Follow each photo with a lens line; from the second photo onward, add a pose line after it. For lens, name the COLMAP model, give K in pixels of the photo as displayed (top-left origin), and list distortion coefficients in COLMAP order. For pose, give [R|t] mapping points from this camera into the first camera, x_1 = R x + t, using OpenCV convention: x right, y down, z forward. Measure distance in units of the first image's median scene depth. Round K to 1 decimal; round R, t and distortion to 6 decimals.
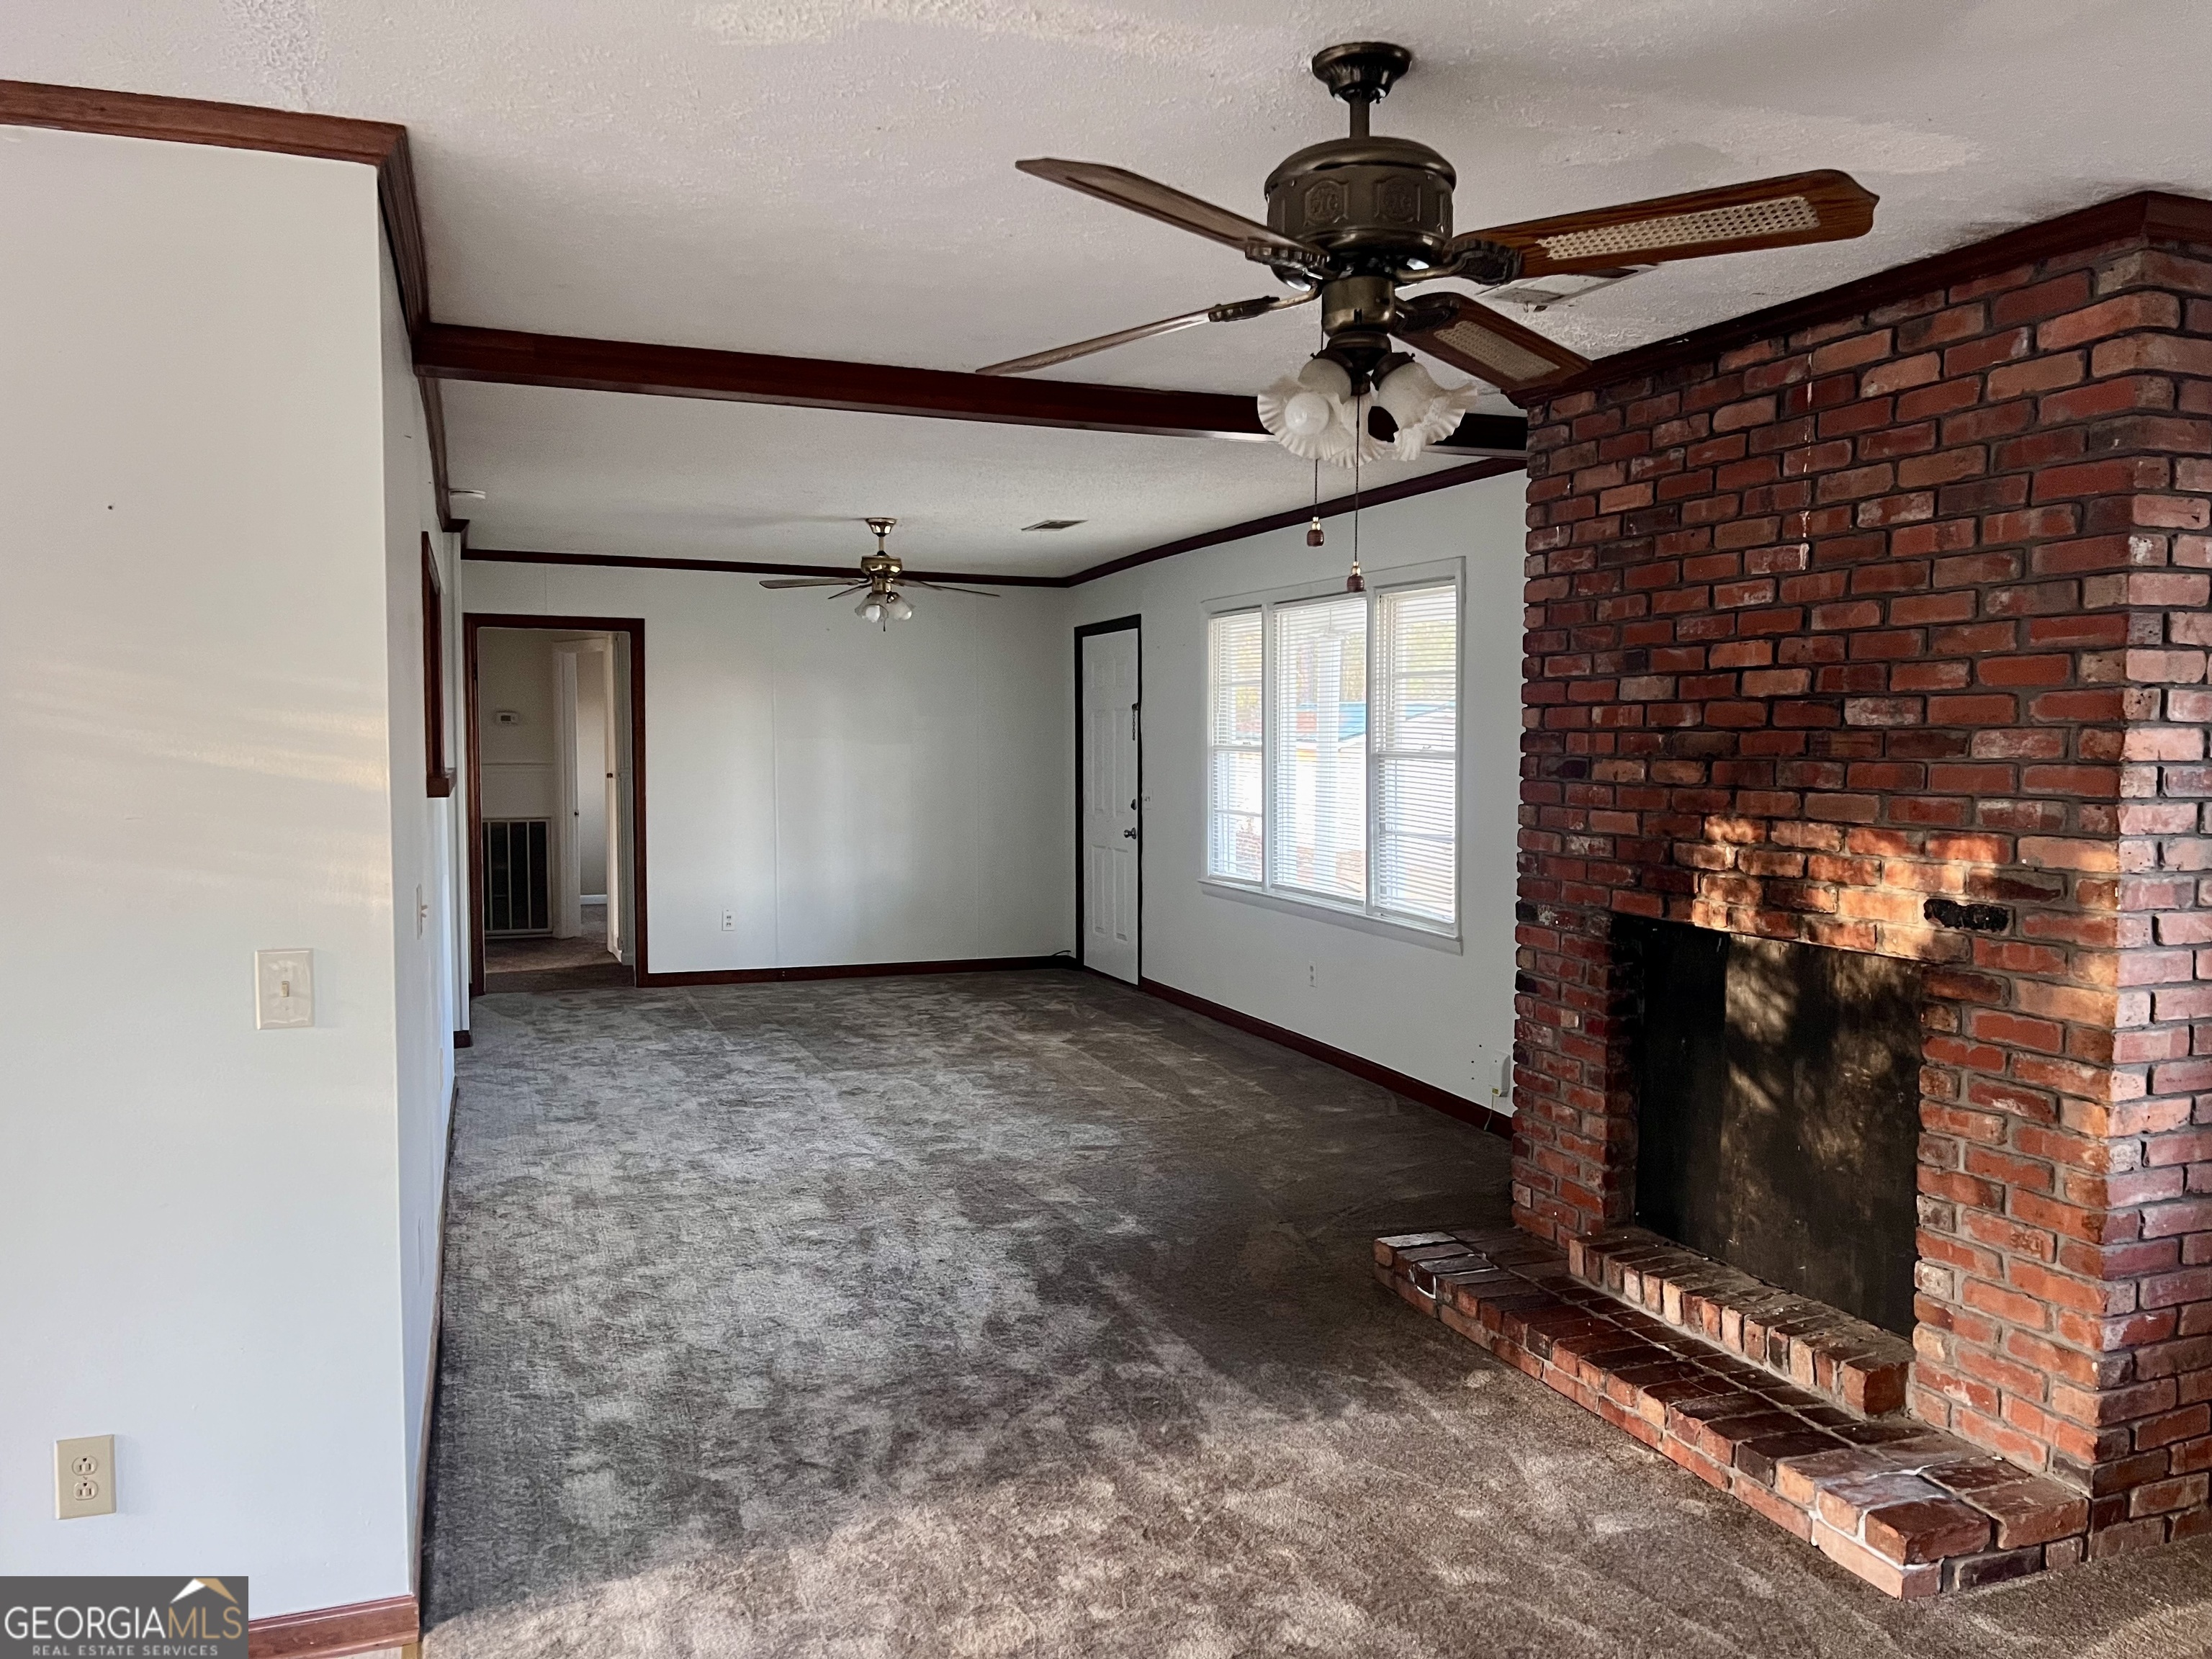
lens RADIAL K [[1668.7, 0, 1109.1], [0, 1668.7, 825.9], [0, 0, 1]] dist [0.045339, -0.053956]
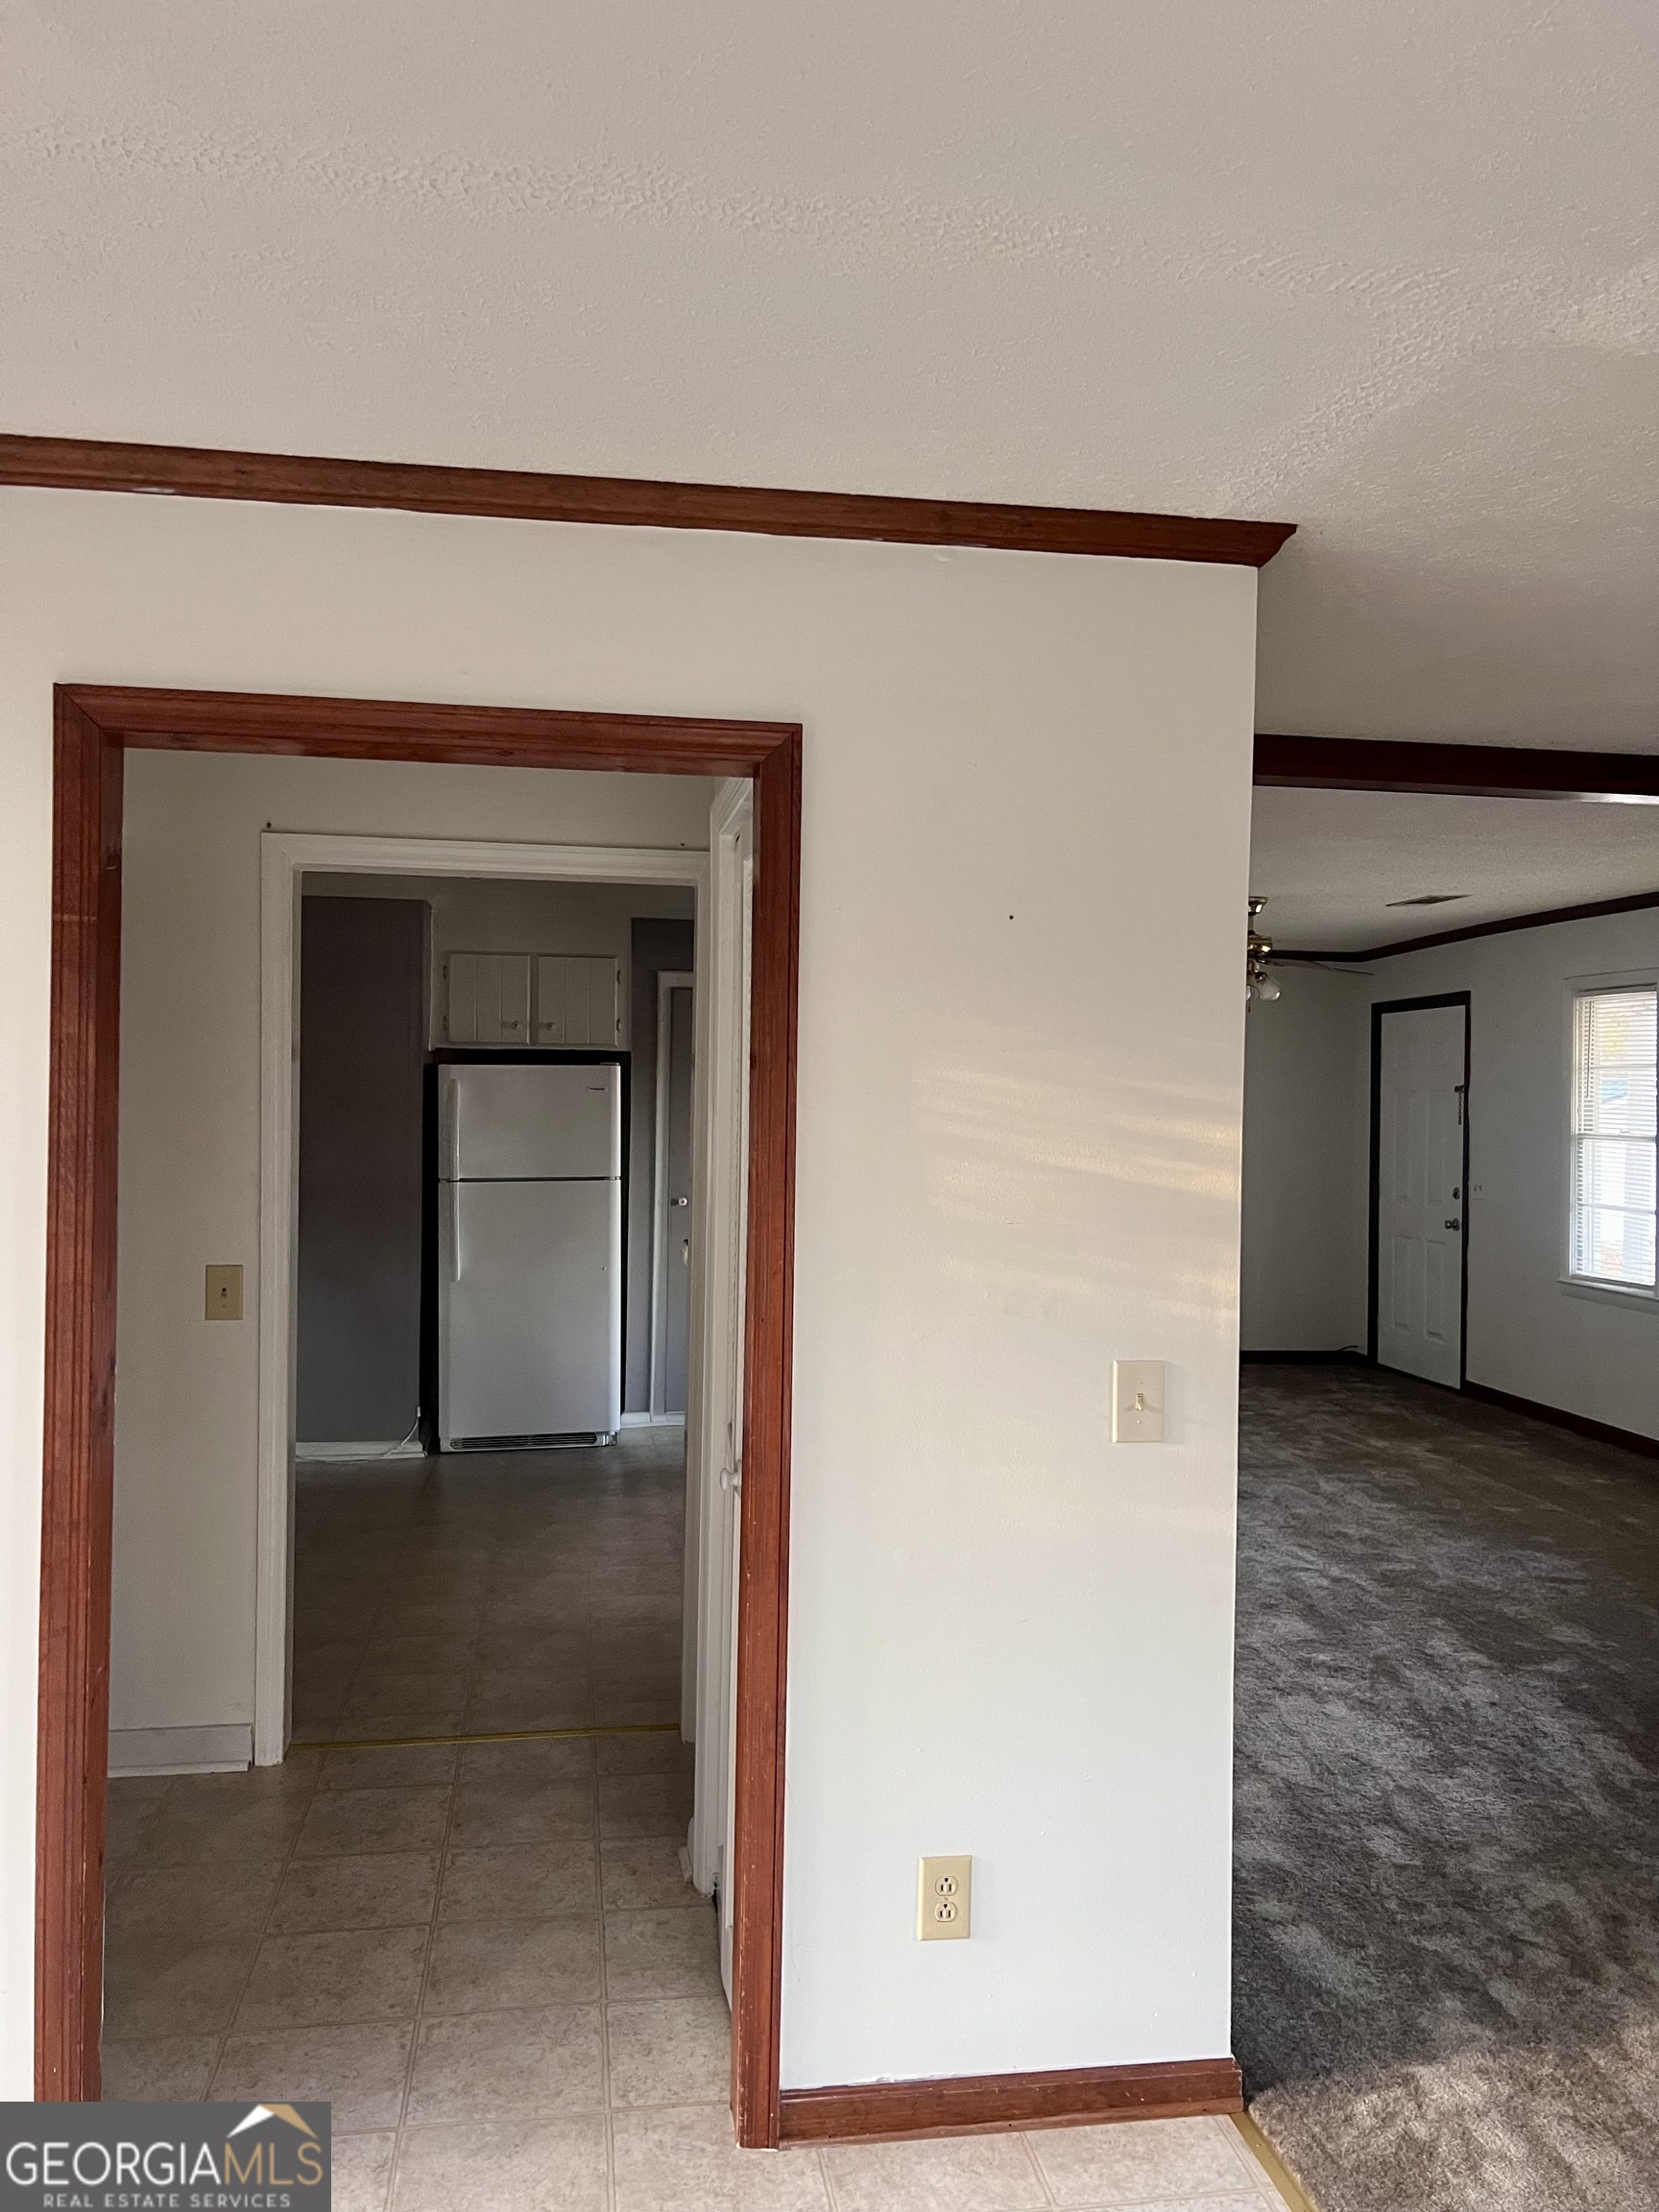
lens RADIAL K [[1668.7, 0, 814.8], [0, 1668.7, 1106.8], [0, 0, 1]] dist [0.045339, -0.053956]
pose [[0.975908, 0.008918, -0.217998, -0.291259], [-0.020610, 0.998464, -0.051420, -0.012430], [0.217205, 0.054674, 0.974594, 0.004899]]
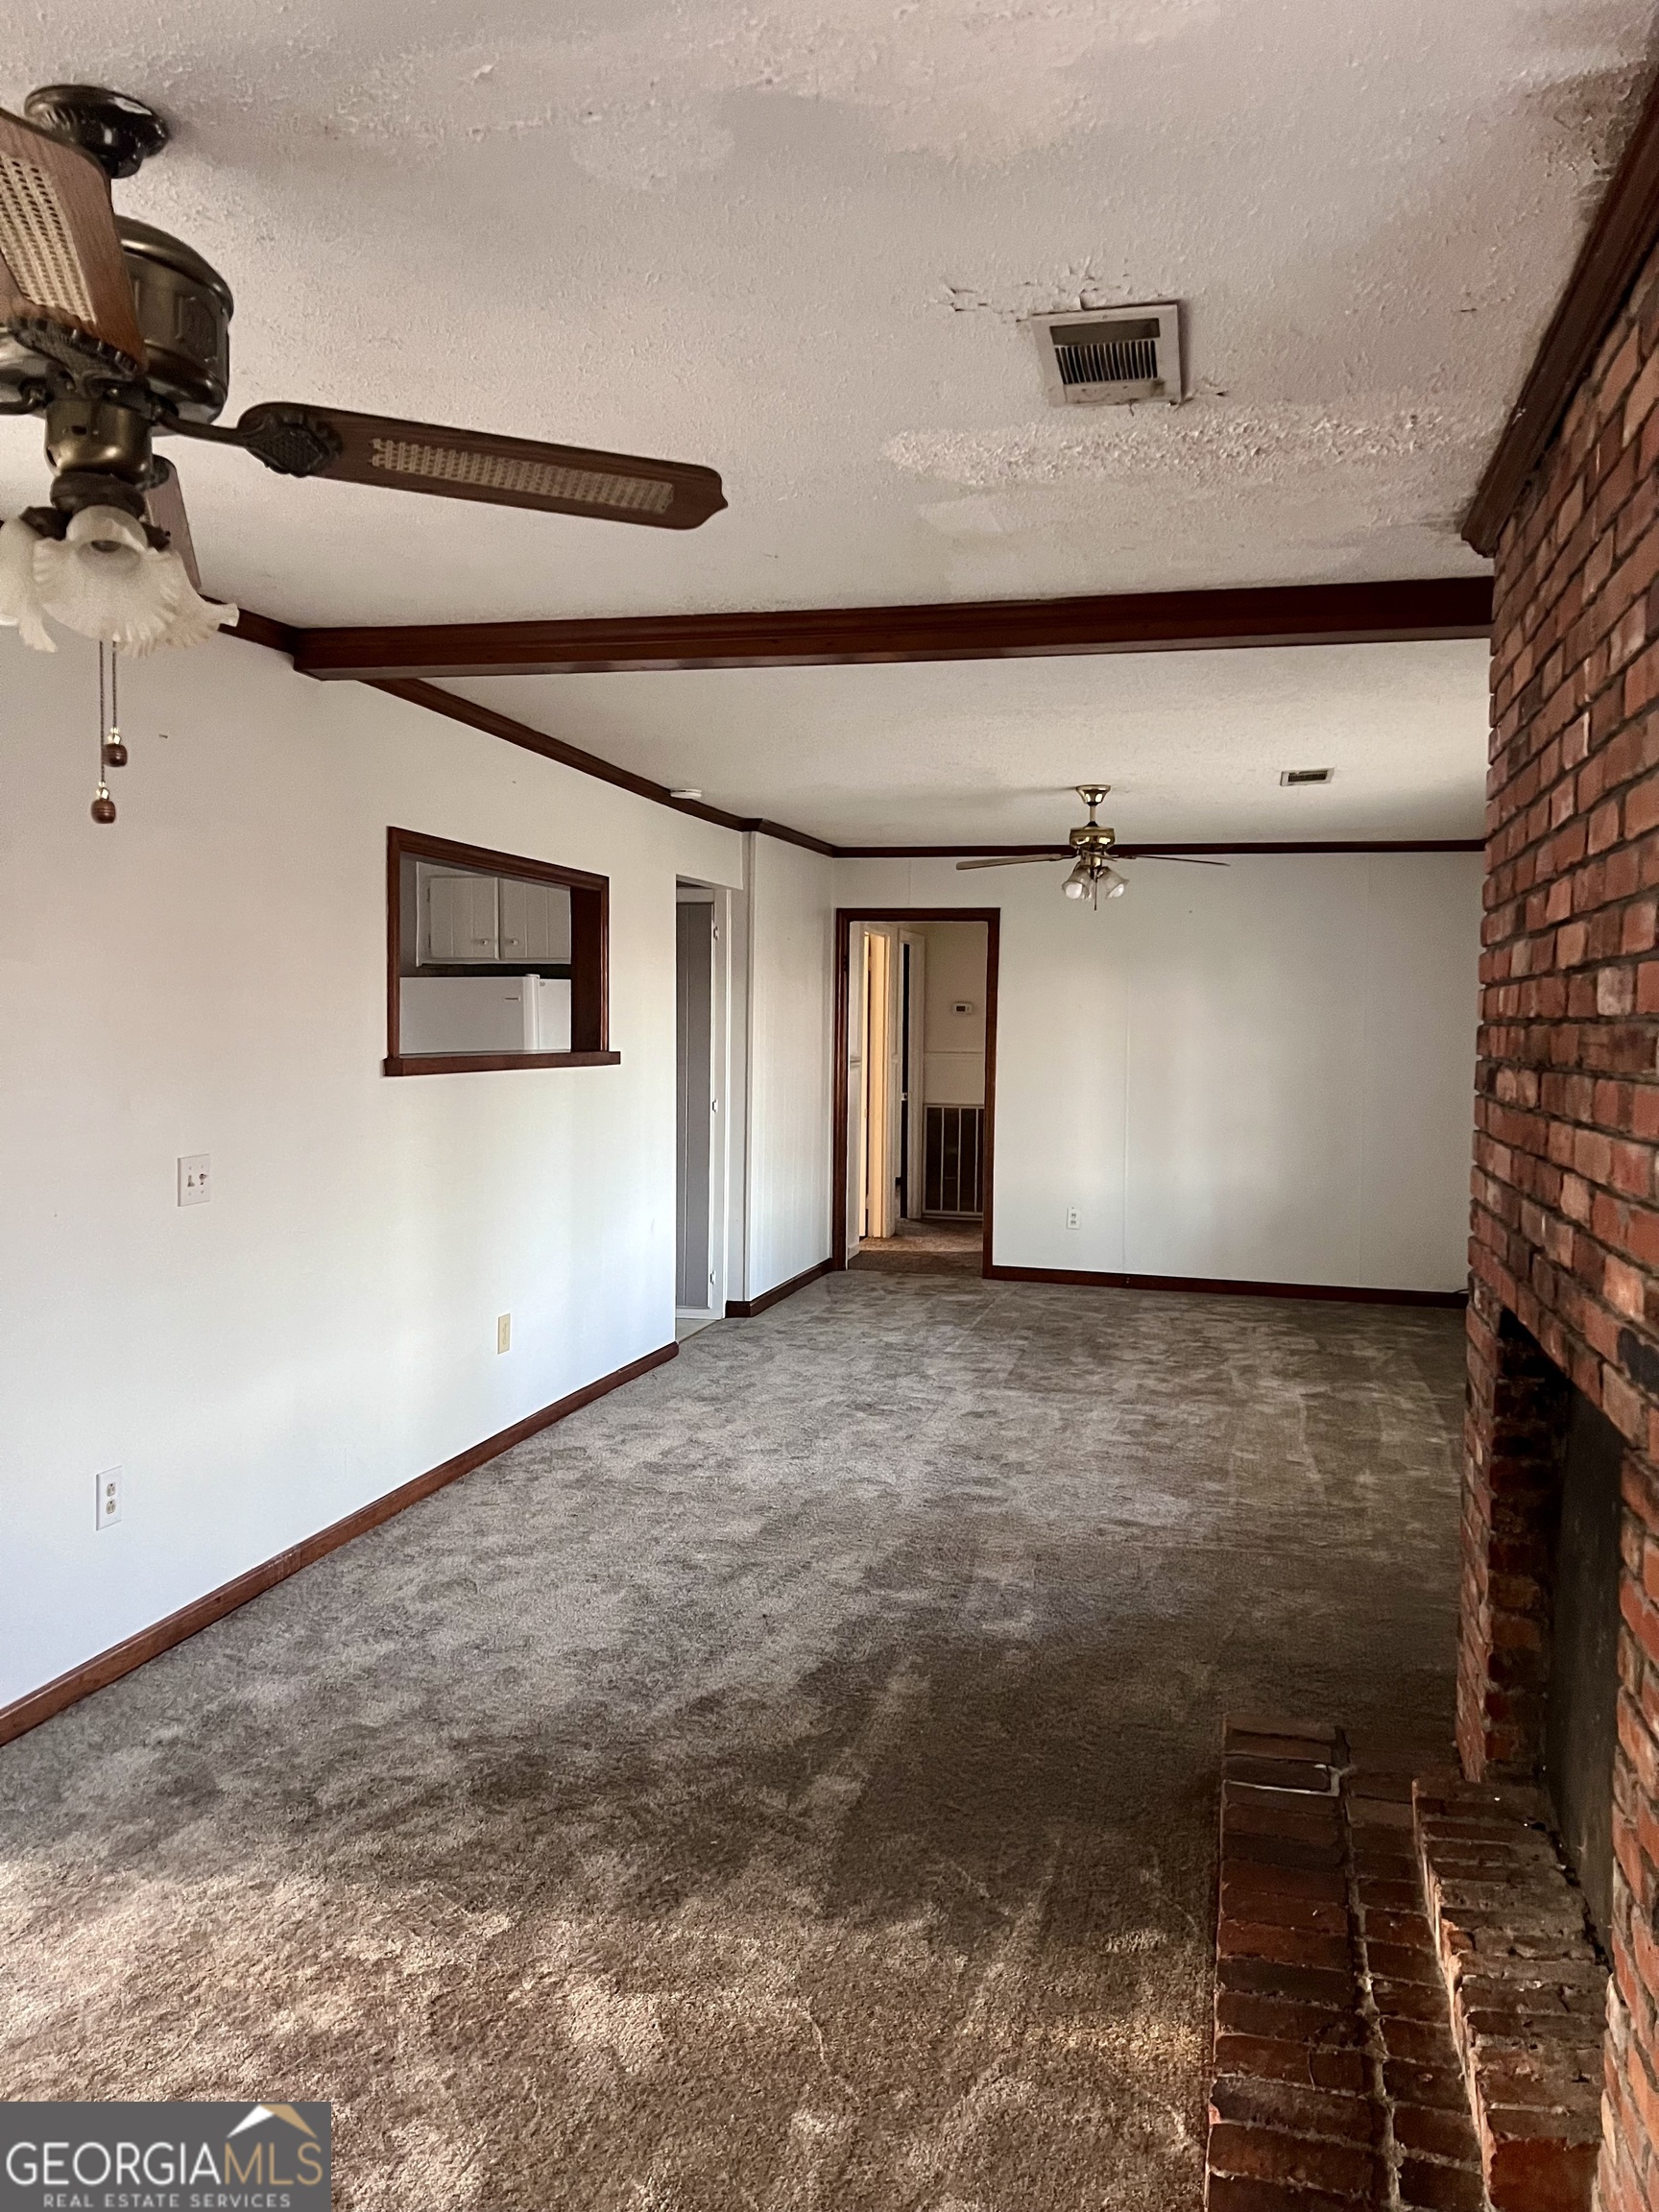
lens RADIAL K [[1668.7, 0, 834.3], [0, 1668.7, 1085.0], [0, 0, 1]] dist [0.045339, -0.053956]
pose [[0.820751, 0.030339, -0.570479, 0.469384], [-0.042048, 0.999088, -0.007361, -0.016706], [0.569736, 0.030029, 0.821279, 0.314210]]
